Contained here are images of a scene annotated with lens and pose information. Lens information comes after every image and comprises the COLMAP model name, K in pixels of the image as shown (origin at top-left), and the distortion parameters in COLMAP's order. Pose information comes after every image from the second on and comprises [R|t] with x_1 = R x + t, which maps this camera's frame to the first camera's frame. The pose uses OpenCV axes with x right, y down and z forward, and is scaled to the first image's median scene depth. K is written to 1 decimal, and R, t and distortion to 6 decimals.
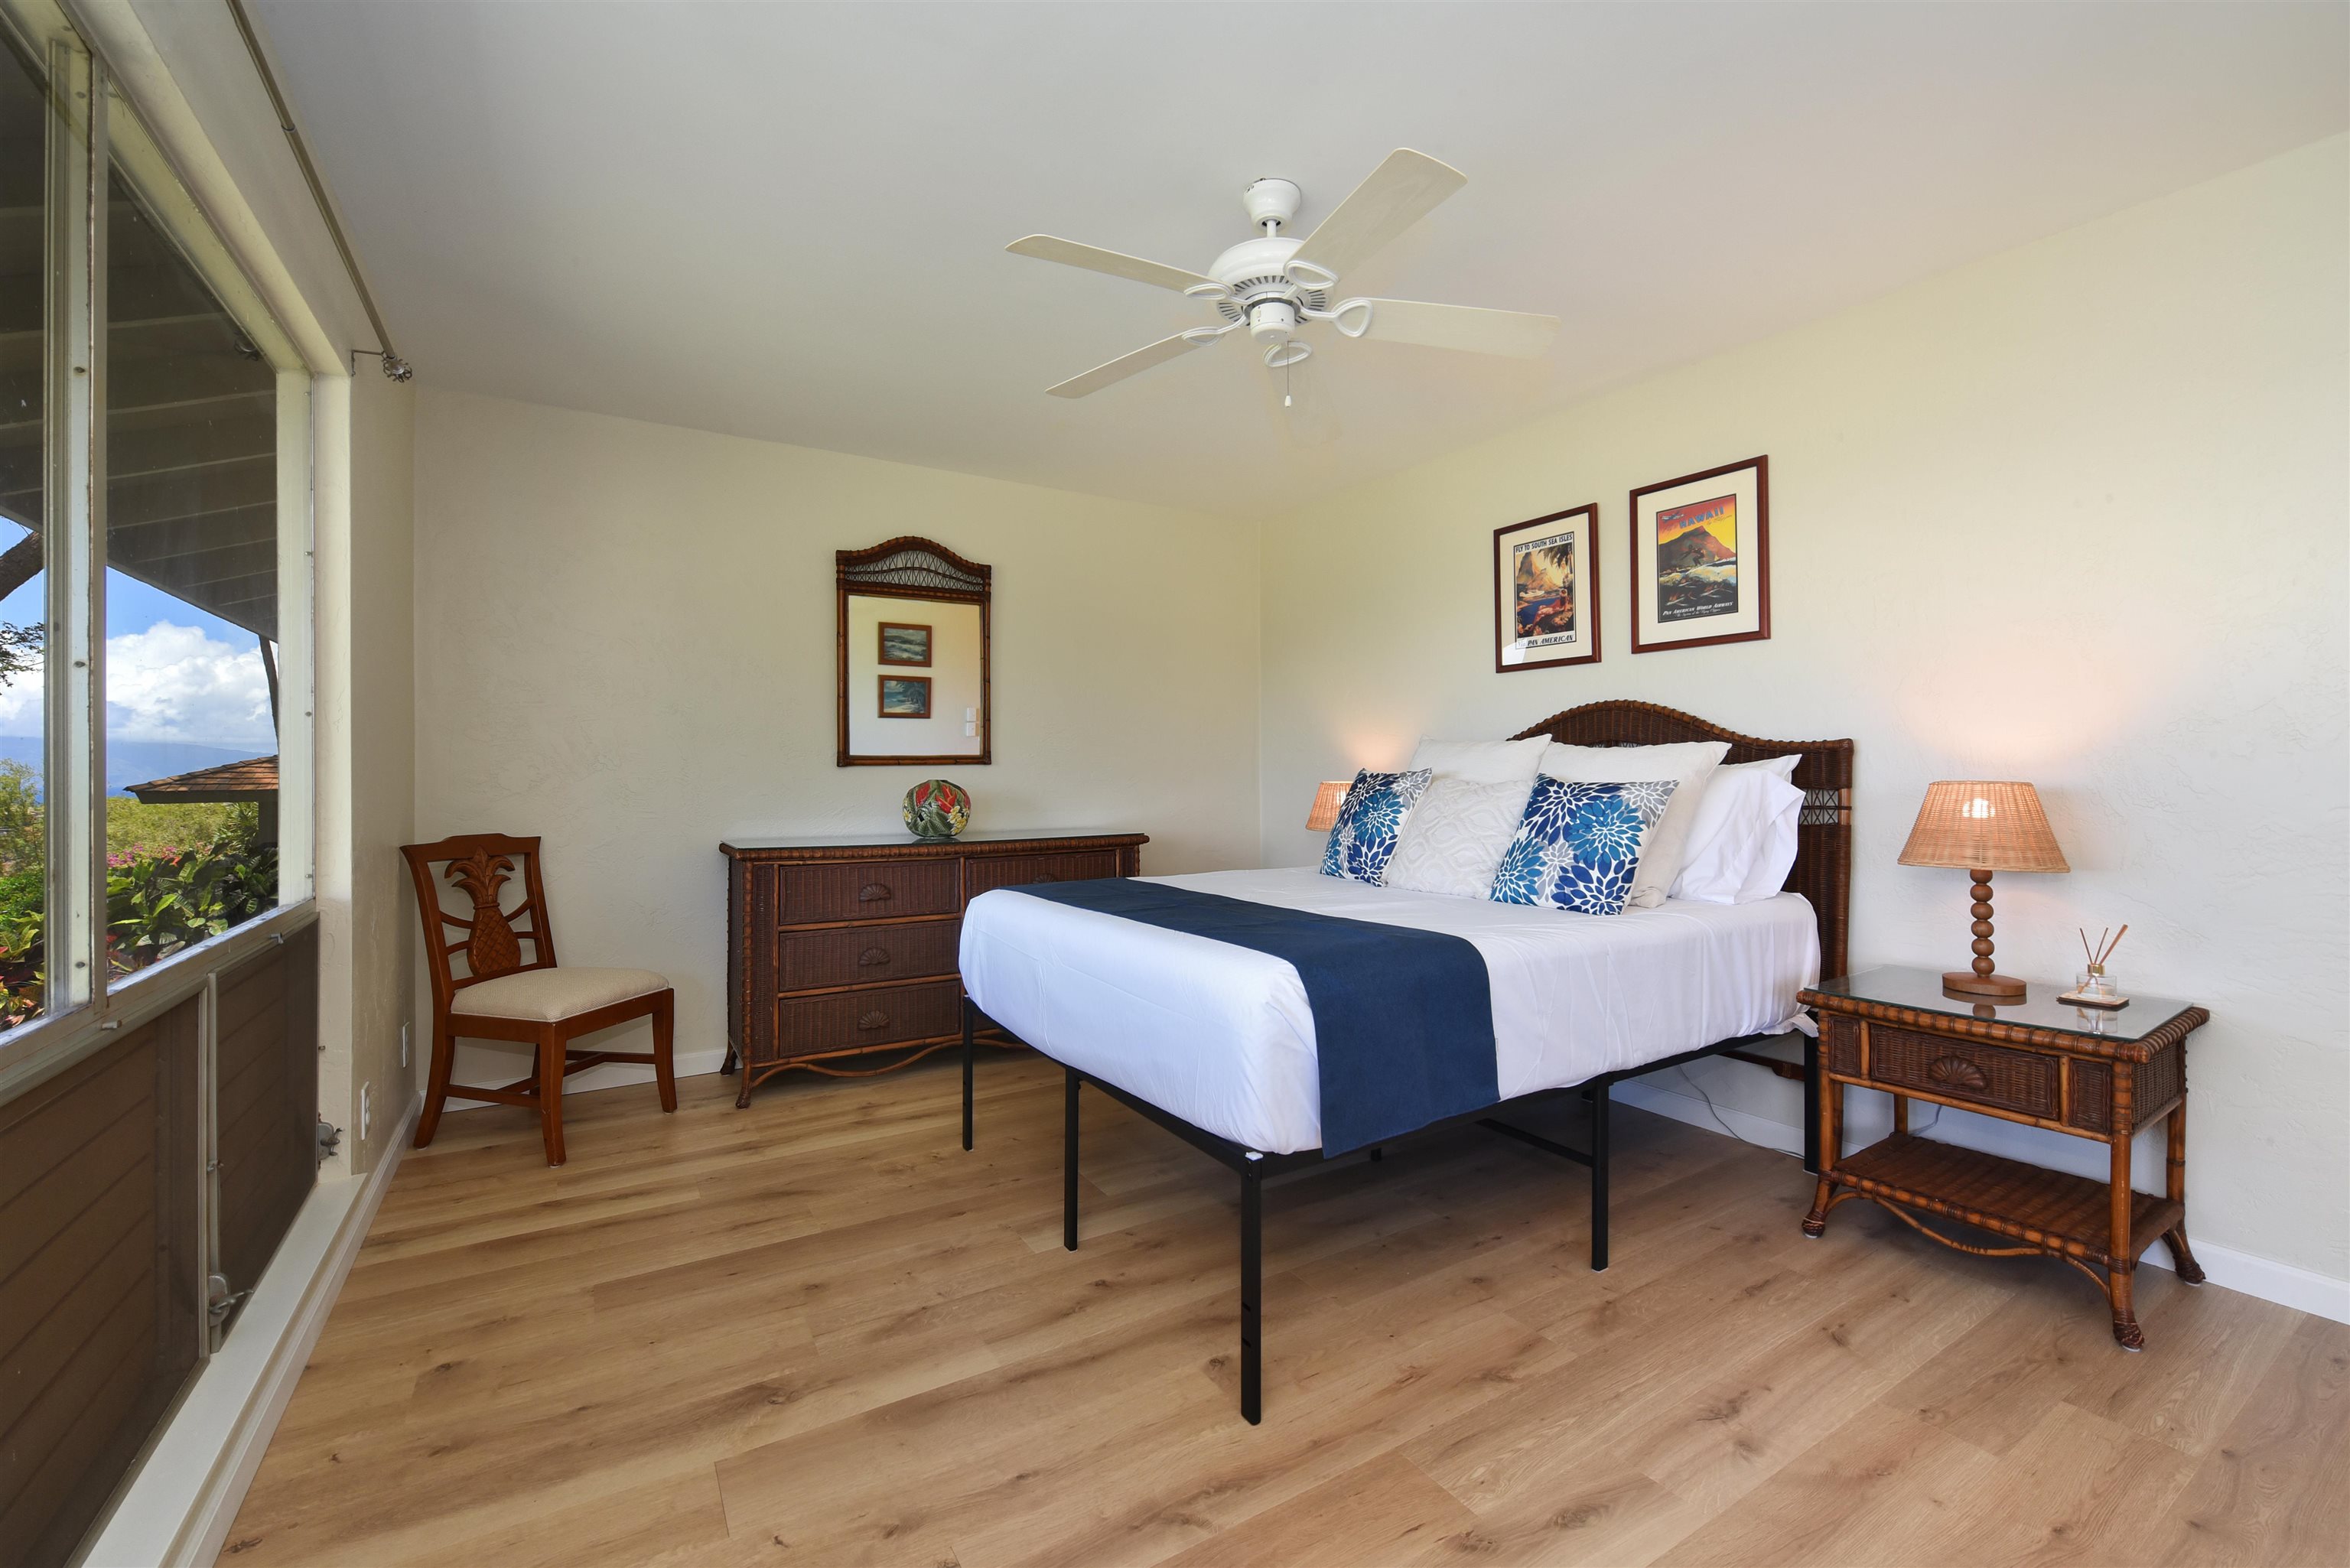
lens RADIAL K [[960.6, 0, 1171.3], [0, 960.6, 775.0], [0, 0, 1]] dist [-0.013120, -0.002470]
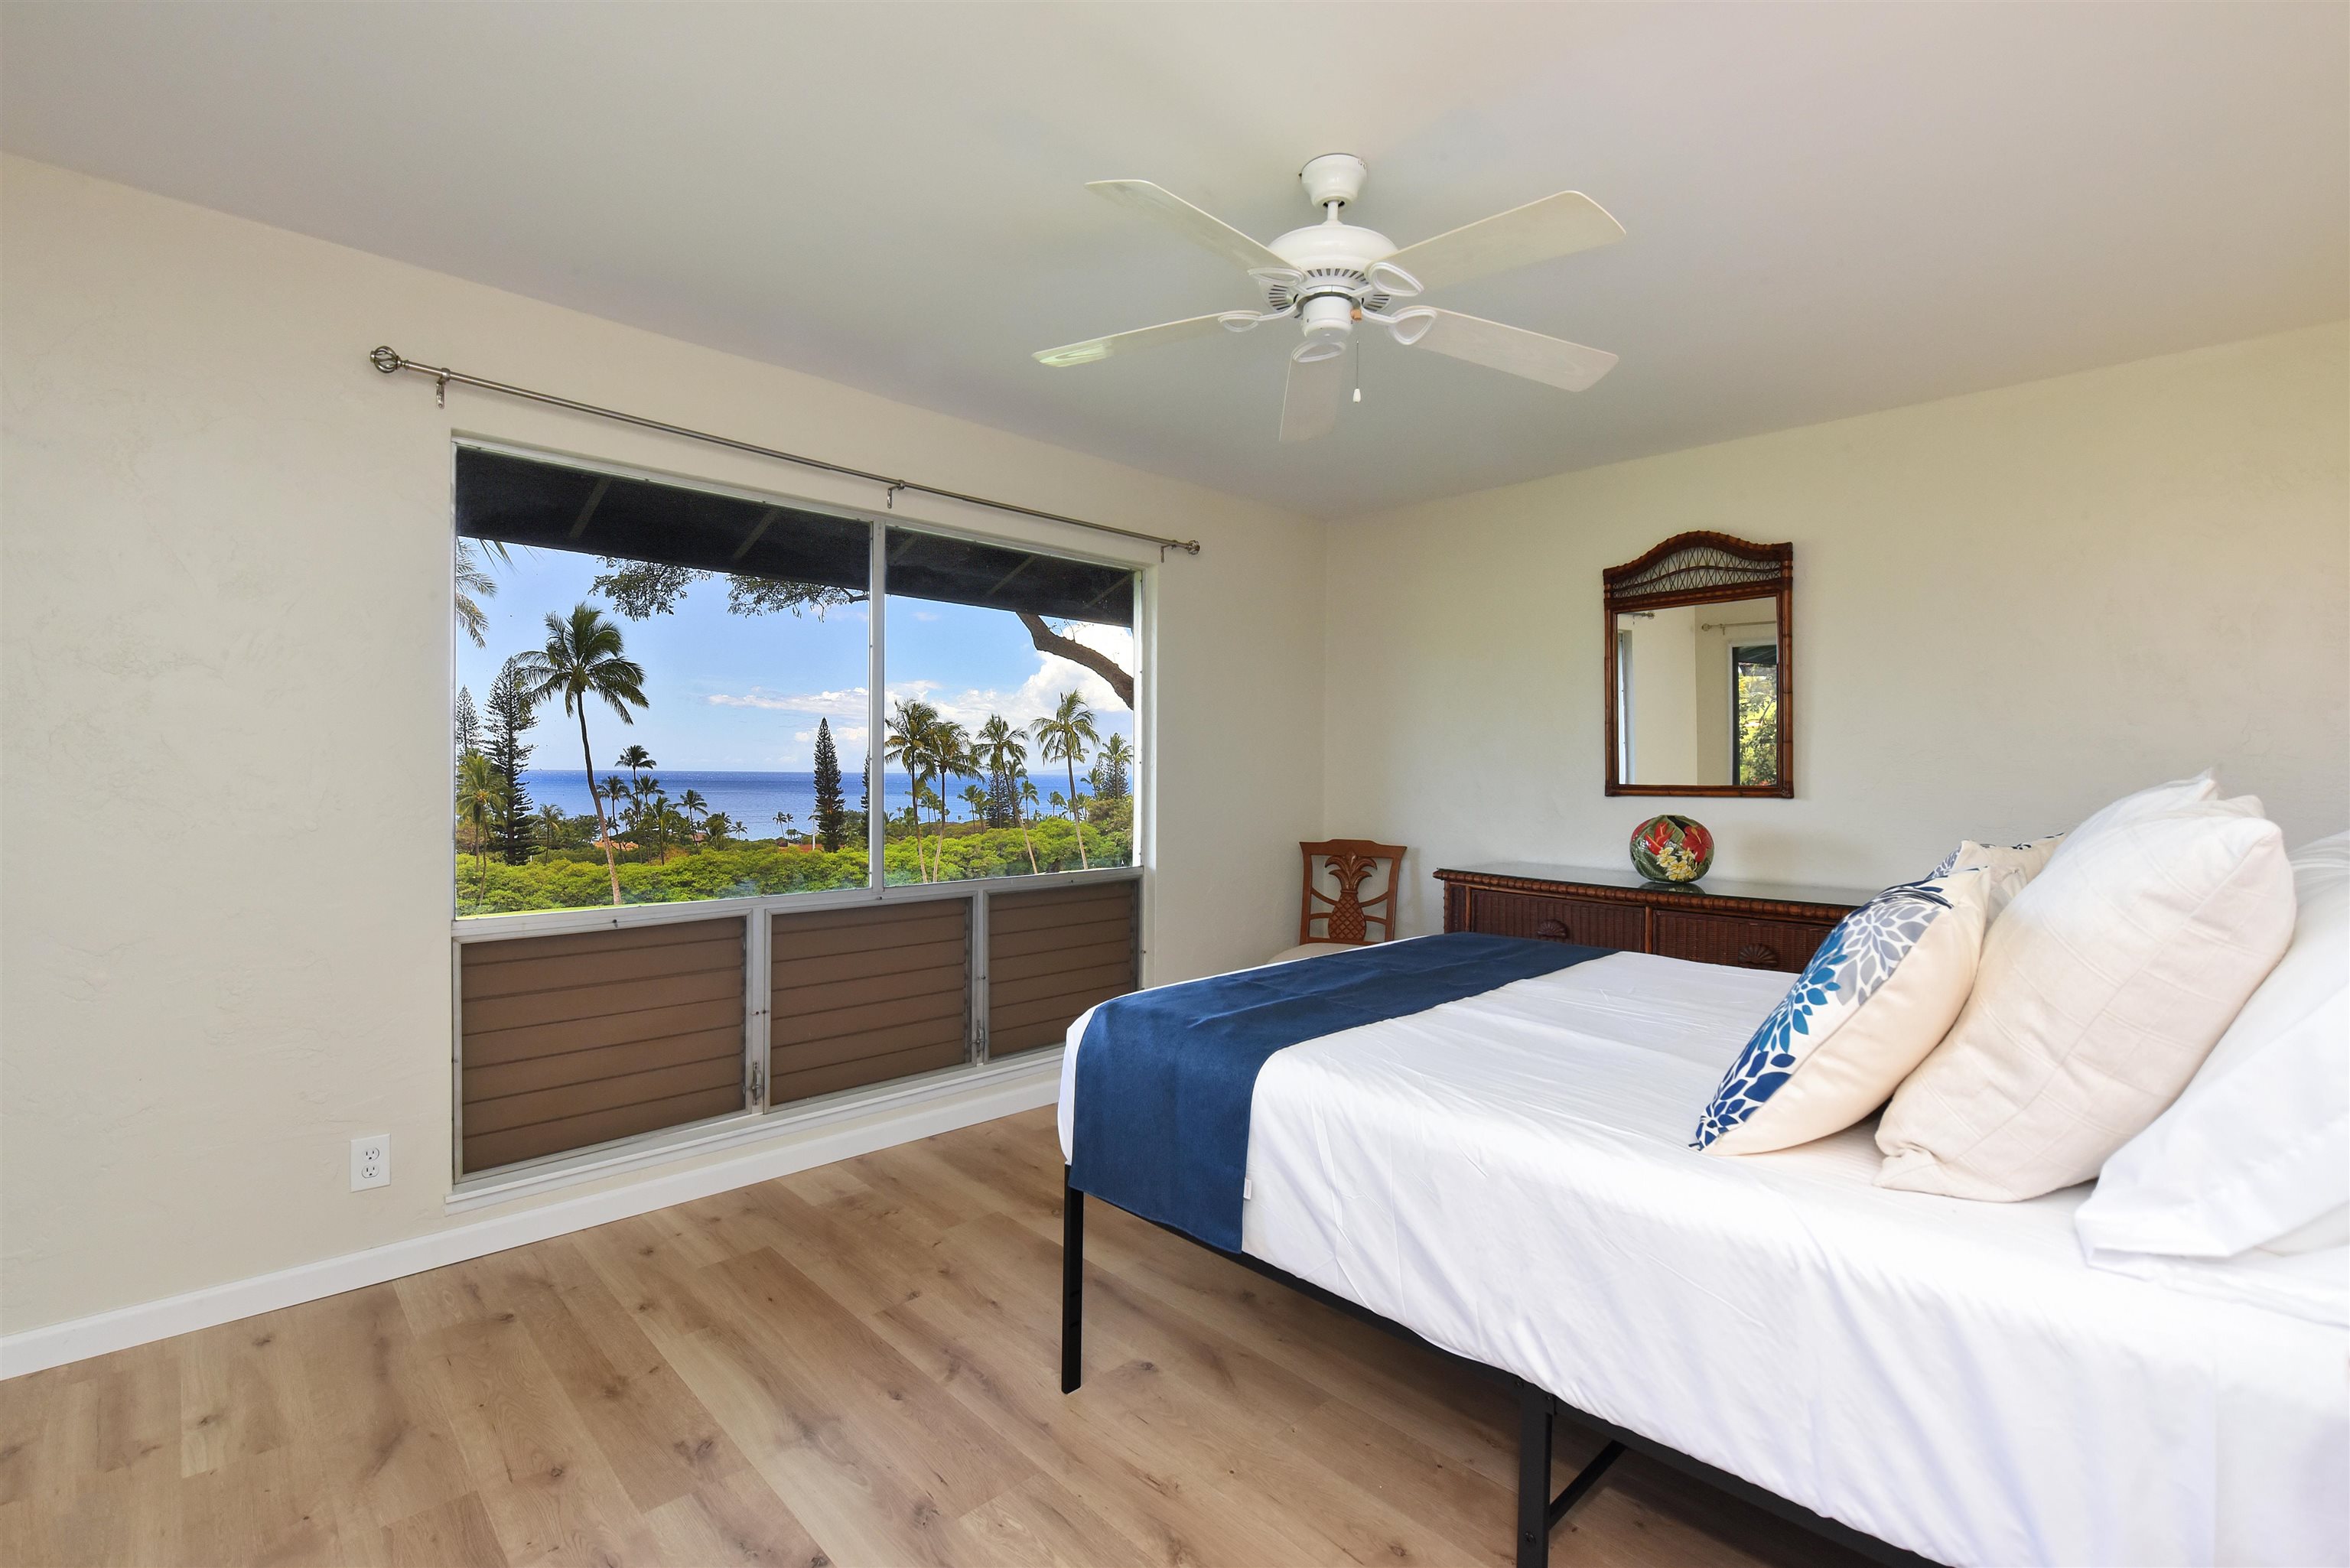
lens RADIAL K [[1033.4, 0, 1180.5], [0, 1033.4, 776.2], [0, 0, 1]] dist [-0.000968, -0.000289]
pose [[0.225208, 0.010871, -0.974250, 0.646573], [-0.009884, 0.999912, 0.008873, -0.038859], [0.974261, 0.007631, 0.225295, 0.411331]]
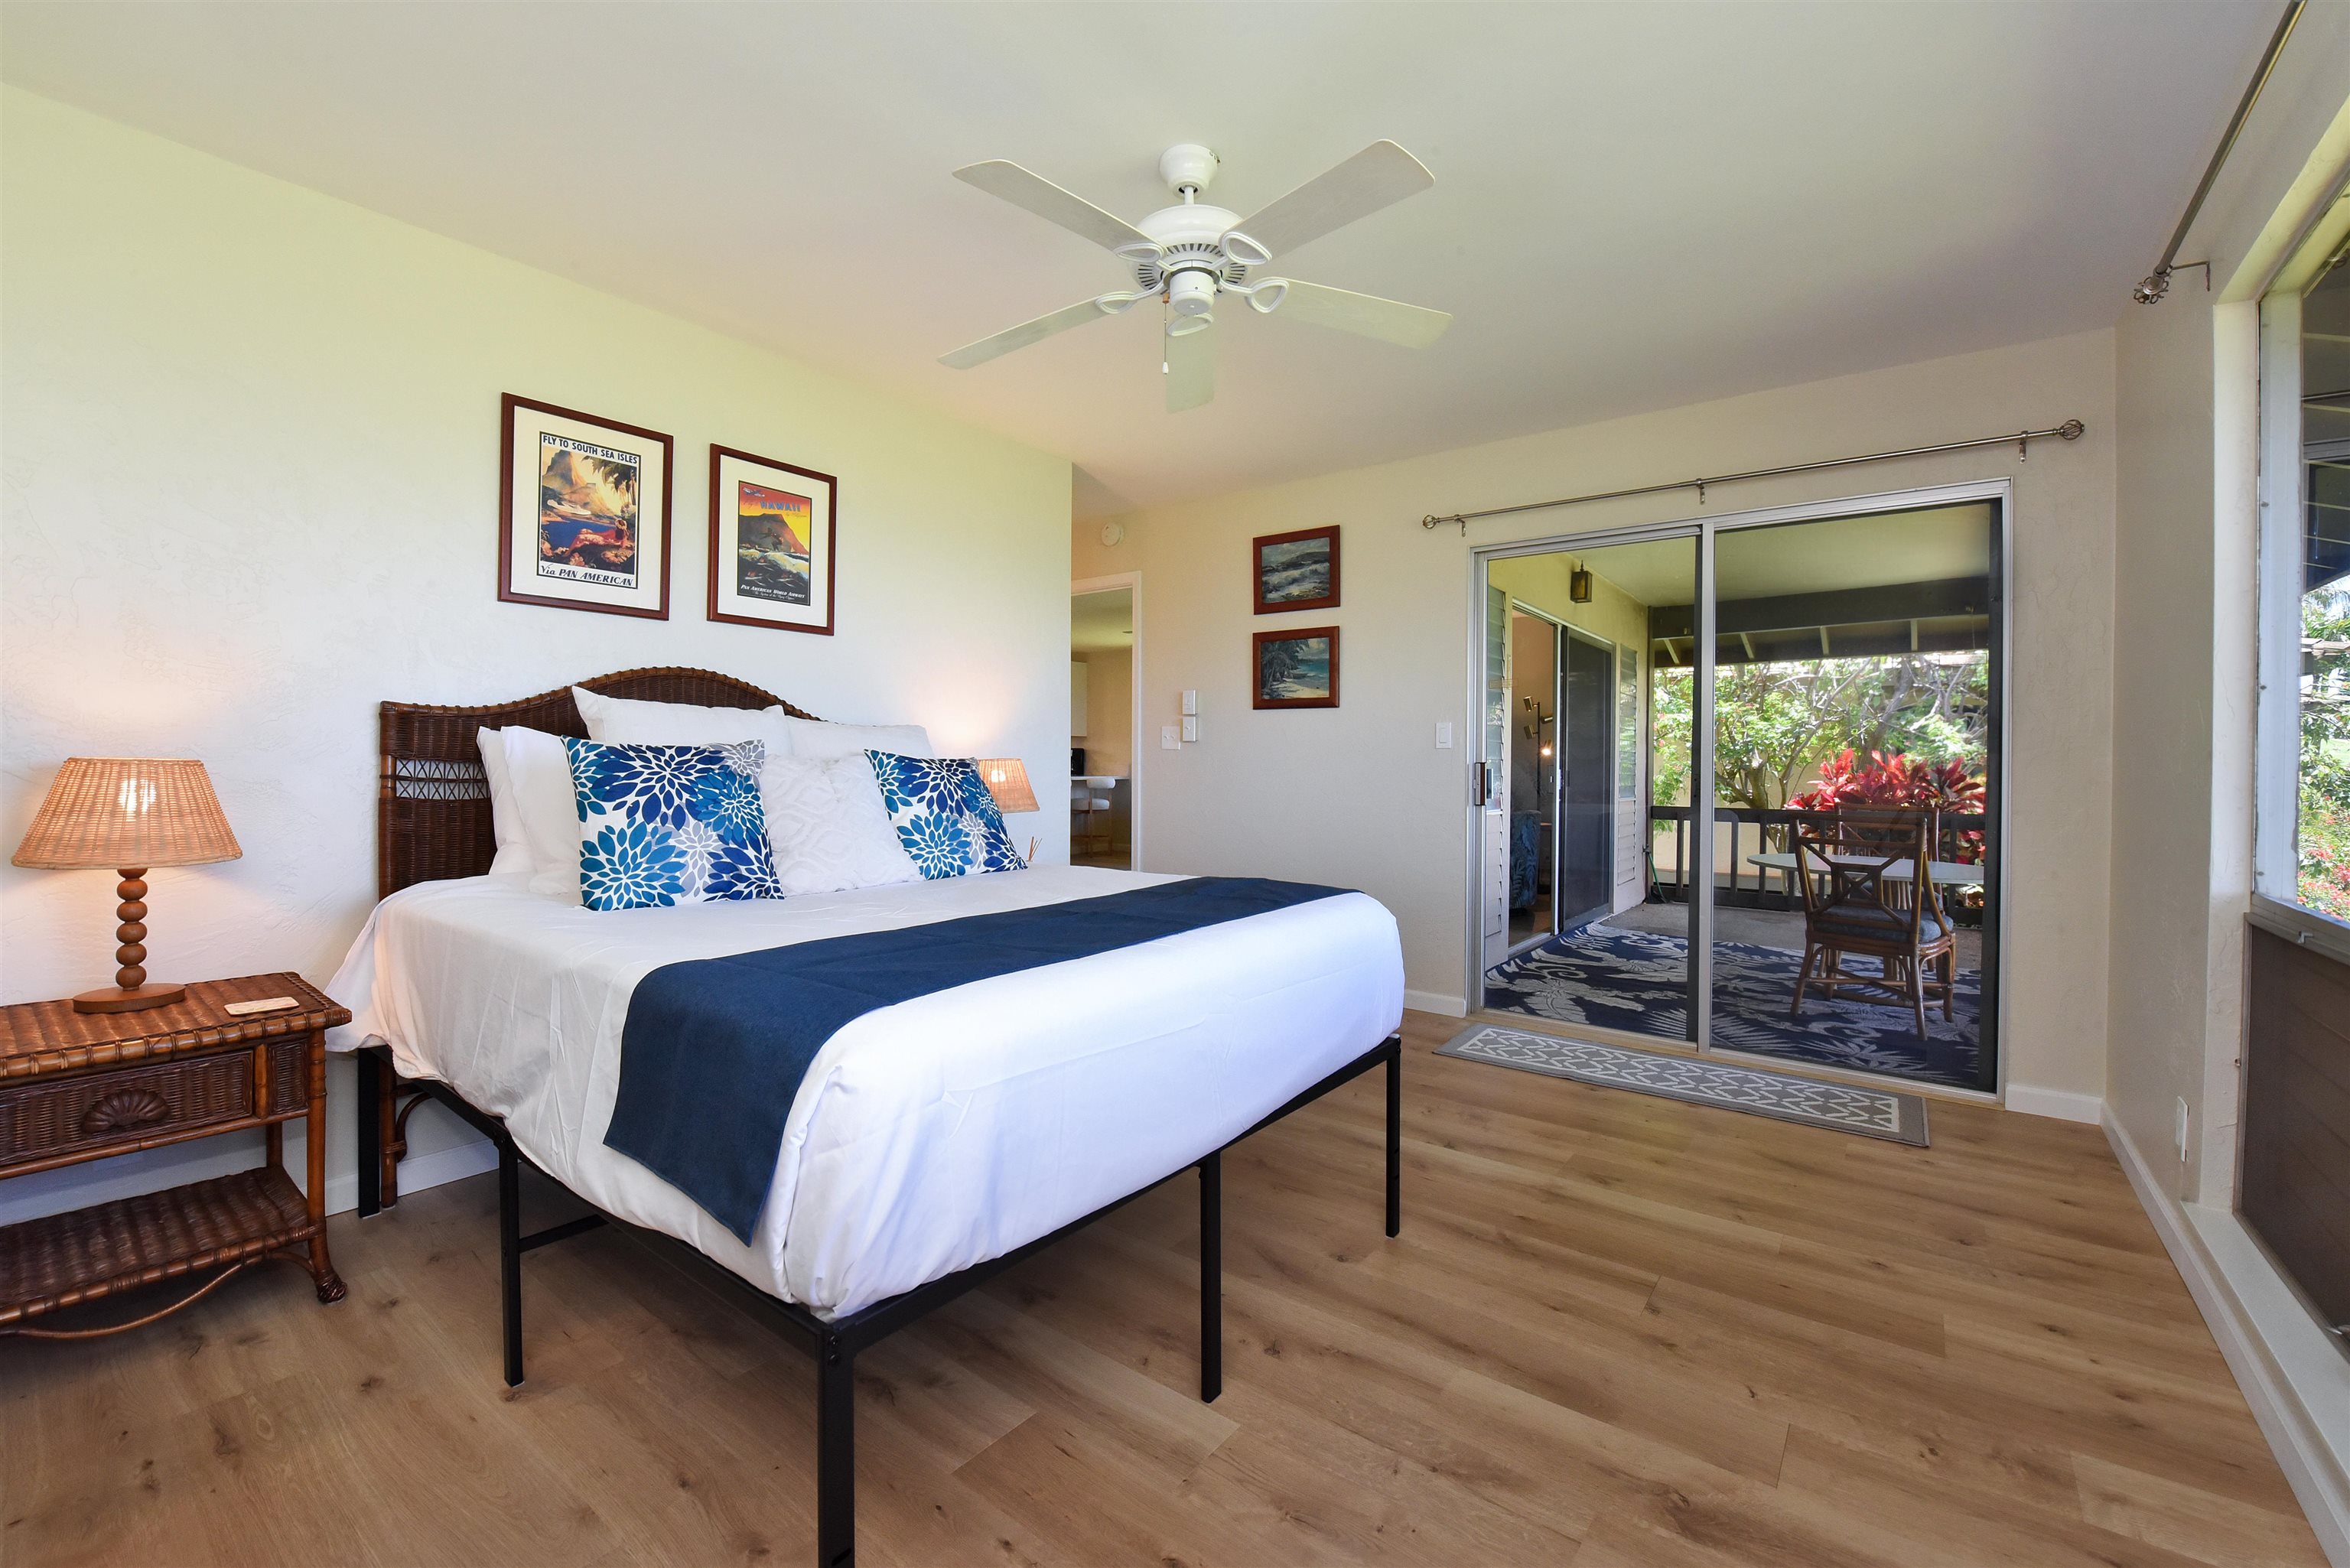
lens RADIAL K [[981.9, 0, 1170.3], [0, 981.9, 755.6], [0, 0, 1]] dist [-0.007931, 0.000978]
pose [[-0.358029, 0.001313, 0.933710, -0.535346], [-0.008140, 0.999957, -0.004527, 0.004745], [-0.933675, -0.009221, -0.358003, 0.877234]]
